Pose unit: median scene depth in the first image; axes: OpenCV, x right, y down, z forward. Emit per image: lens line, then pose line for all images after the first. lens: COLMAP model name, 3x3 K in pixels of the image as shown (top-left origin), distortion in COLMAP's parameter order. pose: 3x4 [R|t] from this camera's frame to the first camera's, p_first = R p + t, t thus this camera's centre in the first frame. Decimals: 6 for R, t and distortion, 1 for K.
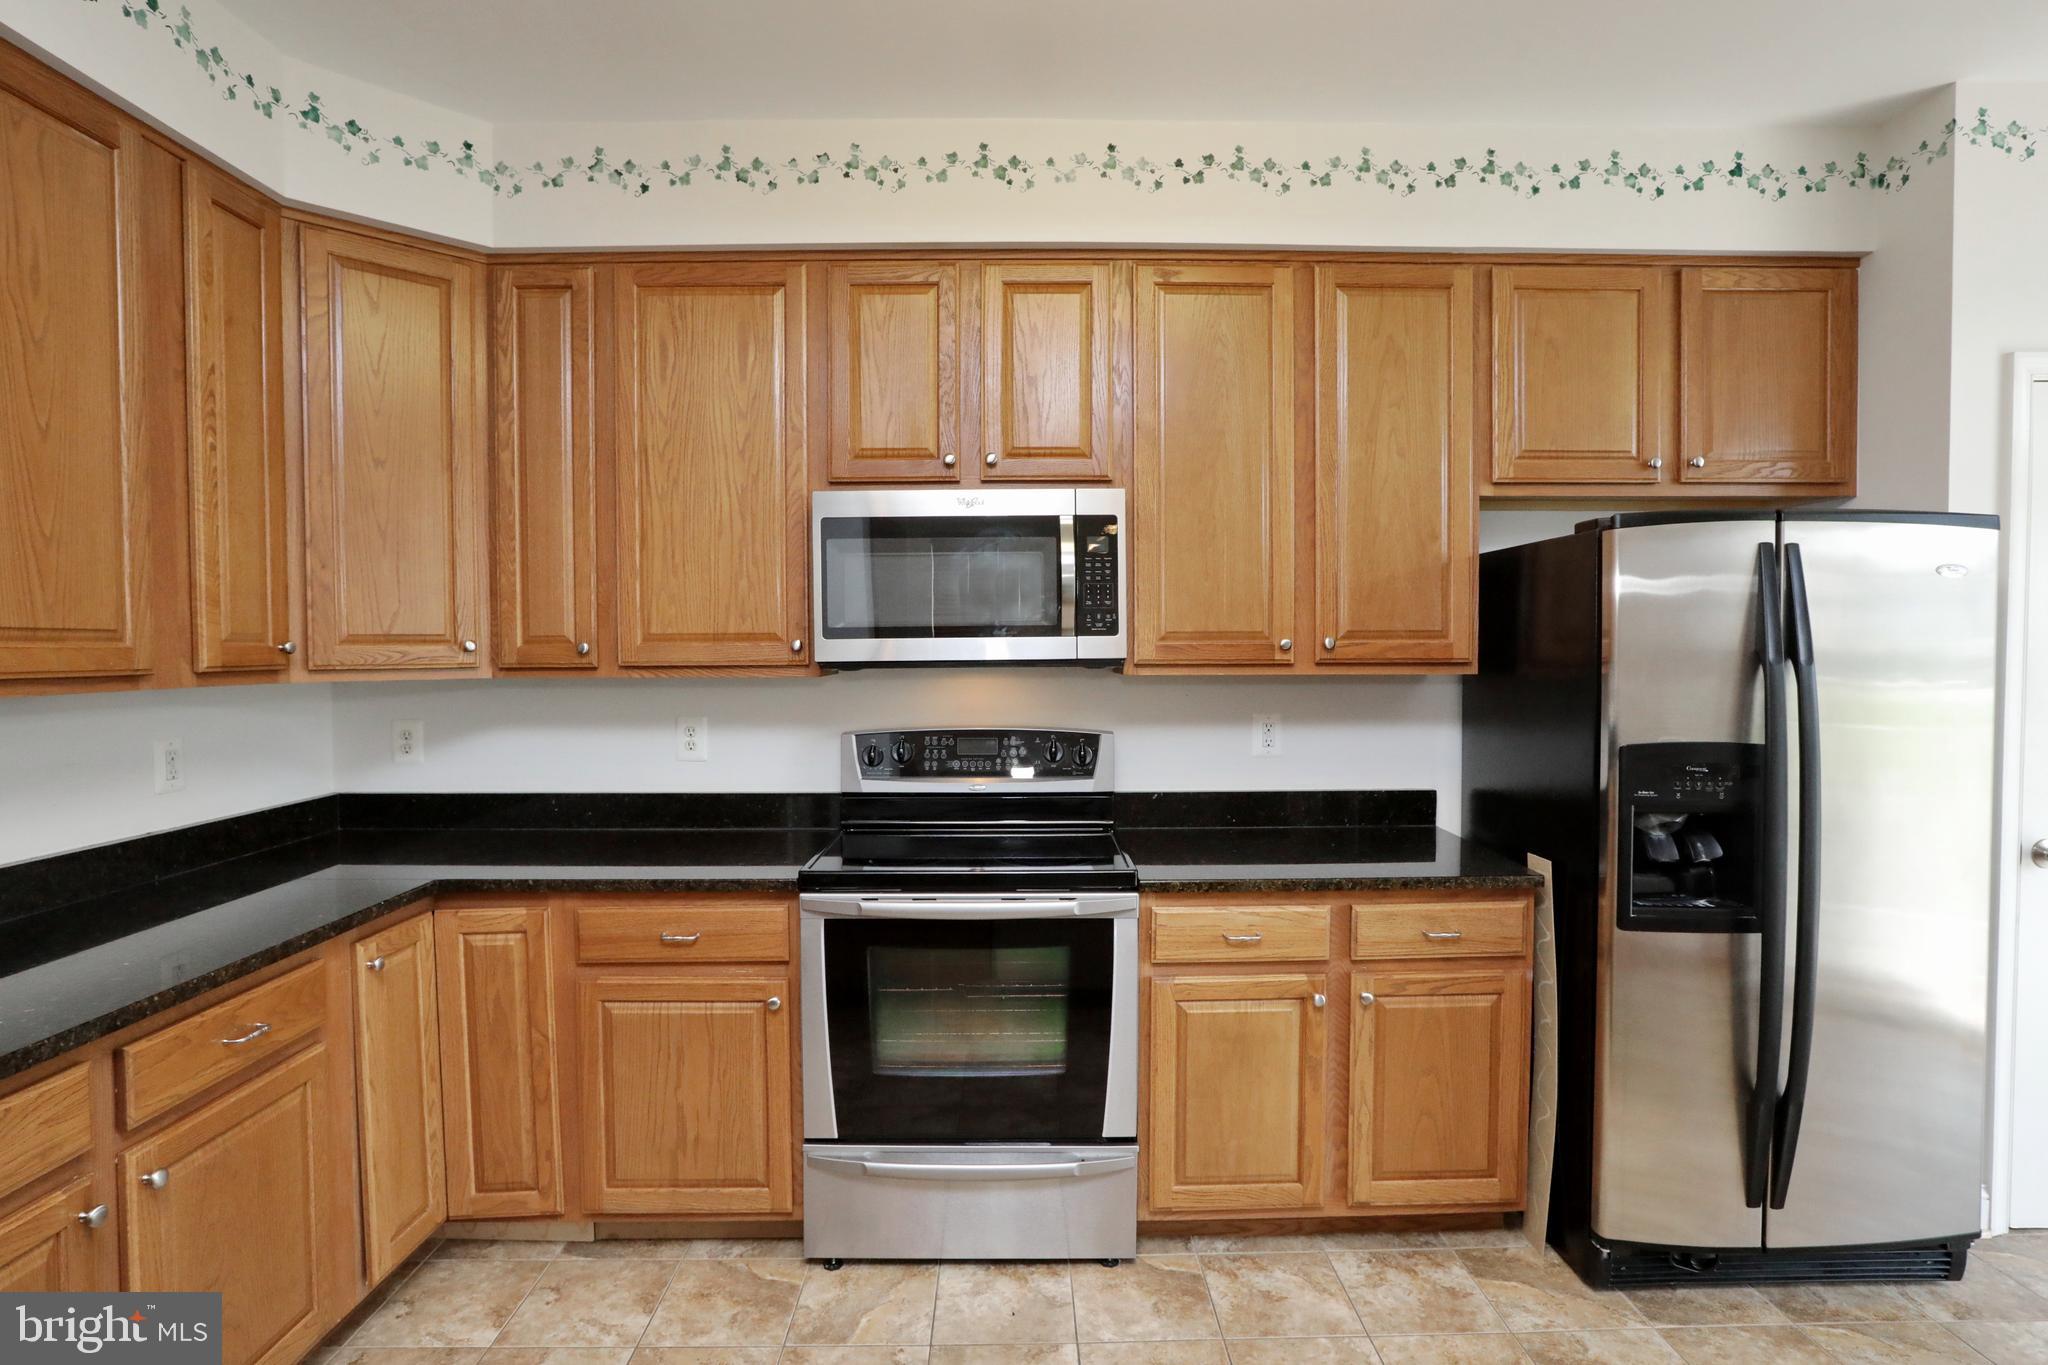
lens RADIAL K [[1081.2, 0, 1041.7], [0, 1081.2, 671.1], [0, 0, 1]] dist [-0.037790, 0.023936]
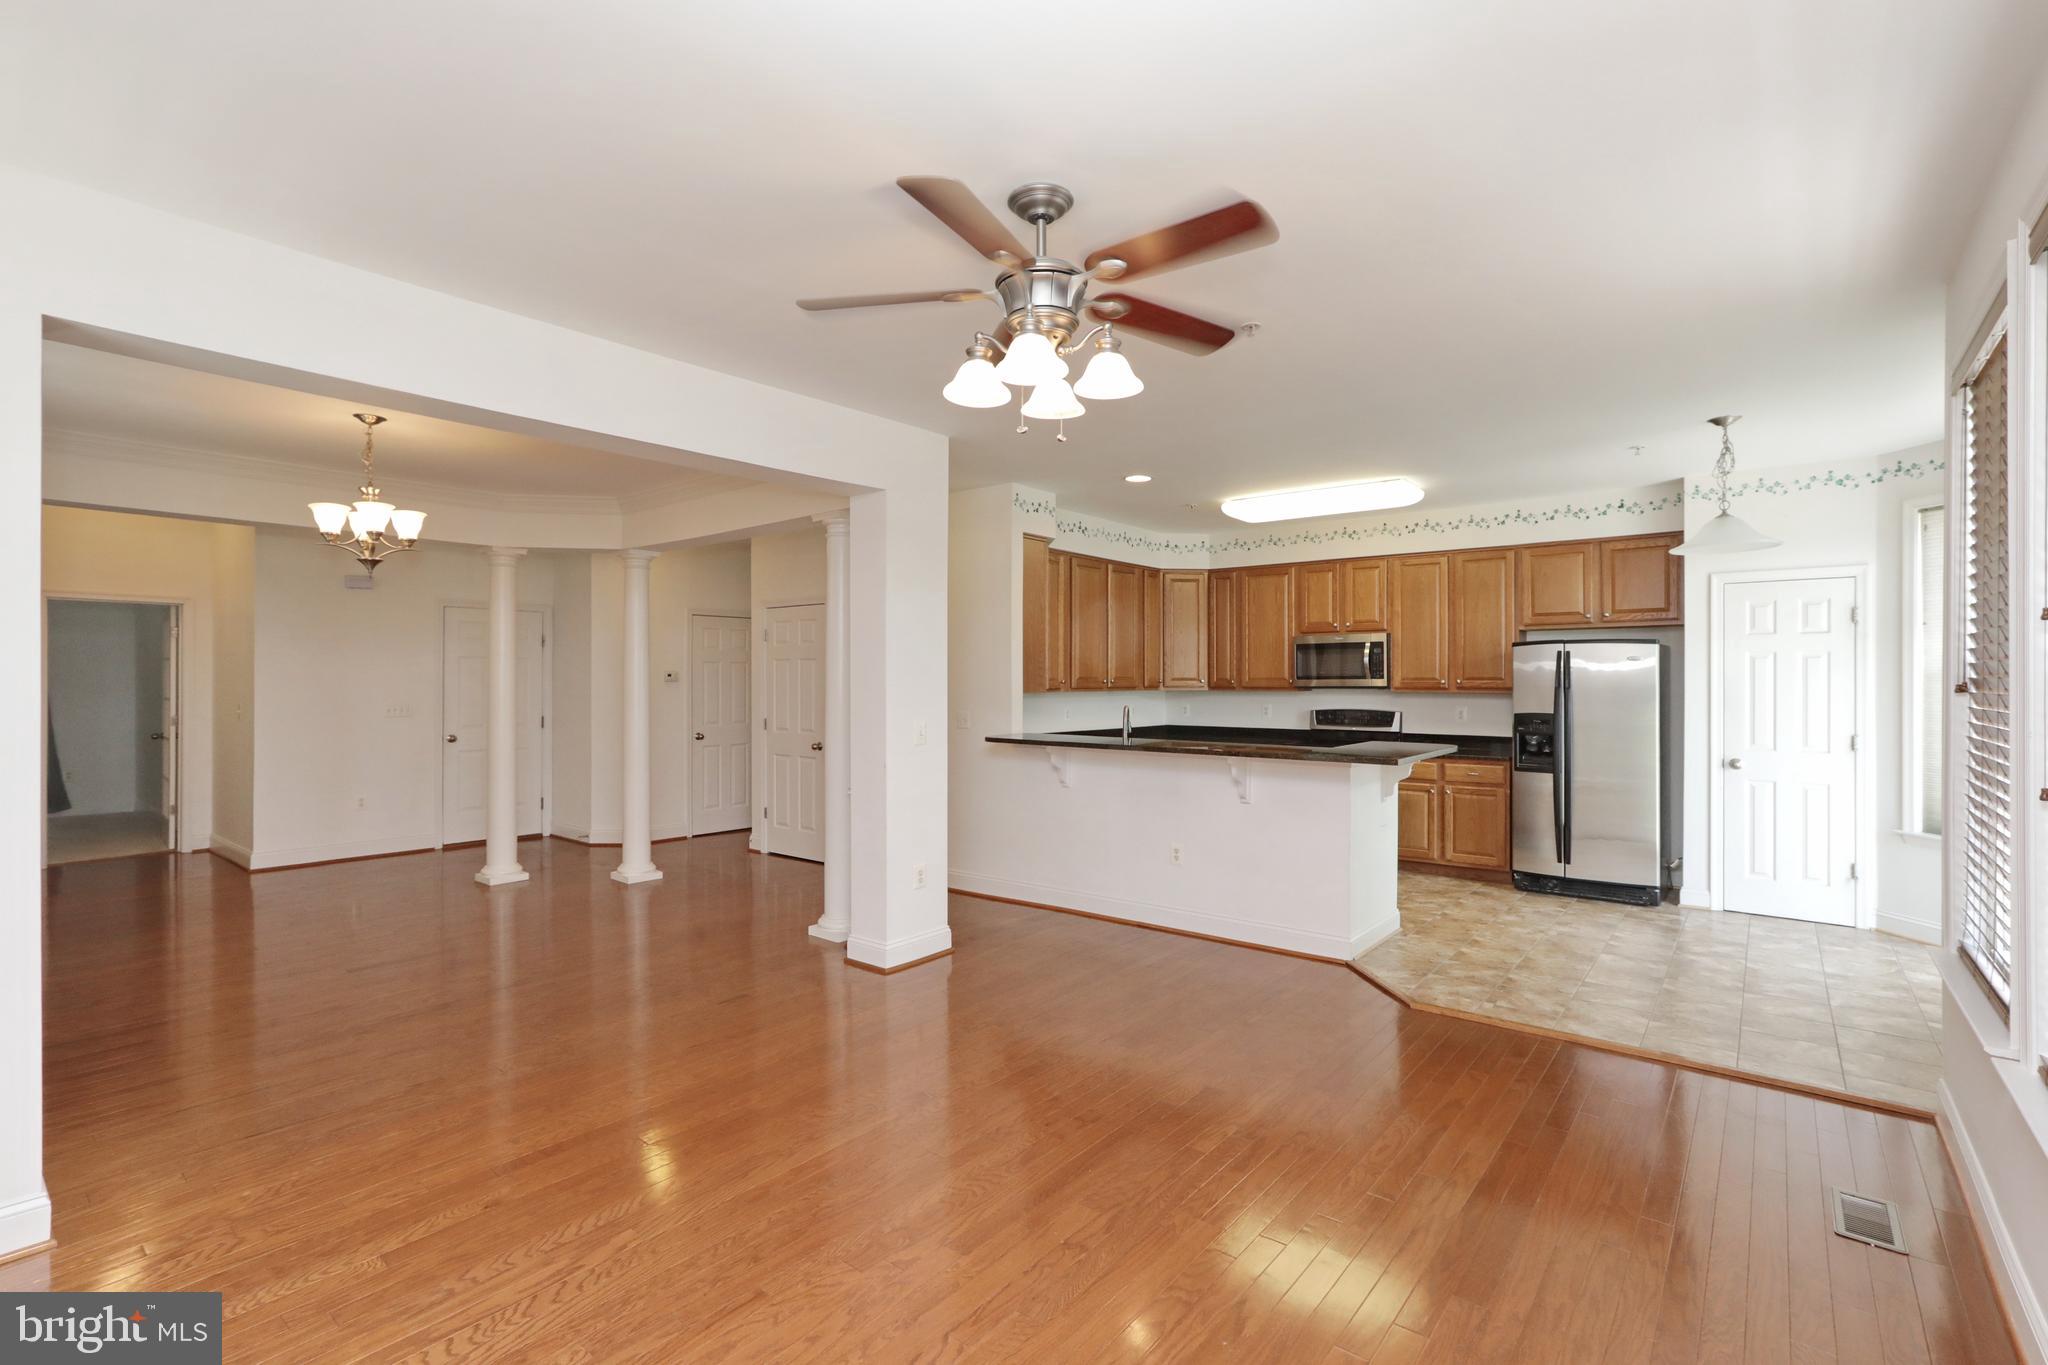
lens RADIAL K [[937.2, 0, 1021.6], [0, 937.2, 676.8], [0, 0, 1]] dist [-0.019257, 0.005081]
pose [[0.759998, 0.001980, -0.649922, 1.045205], [-0.019272, 0.999624, -0.019490, 0.035105], [0.649640, 0.027338, 0.759751, -1.777584]]
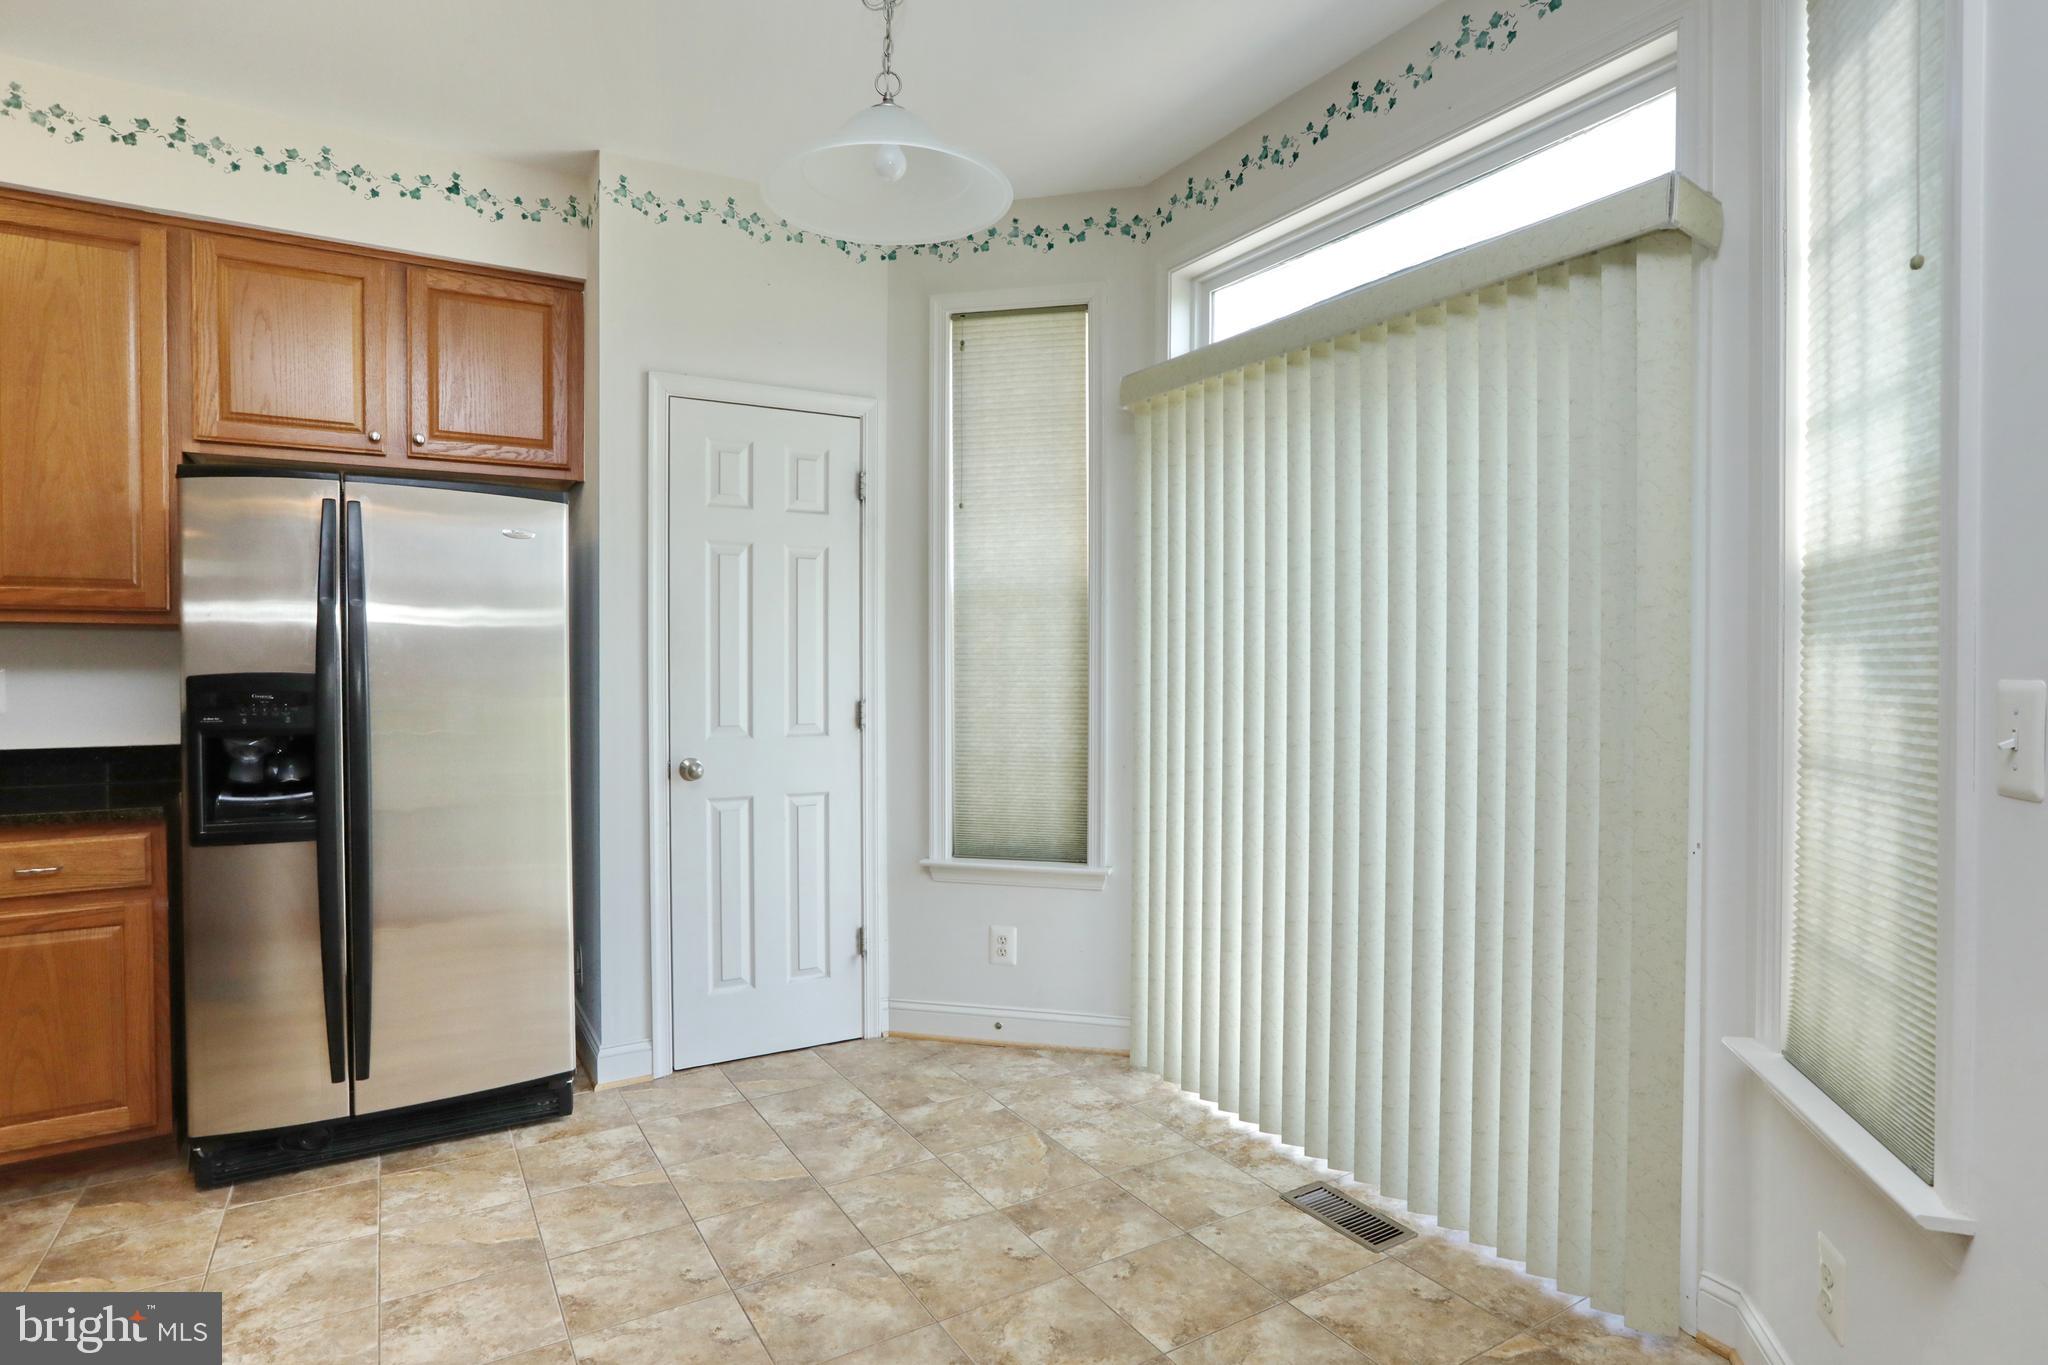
lens RADIAL K [[1081.2, 0, 1018.8], [0, 1081.2, 678.9], [0, 0, 1]] dist [-0.037790, 0.023936]
pose [[0.872751, -0.004170, 0.488147, 0.631013], [0.010134, 0.999903, -0.009577, 0.076628], [-0.488060, 0.013305, 0.872709, -0.298550]]
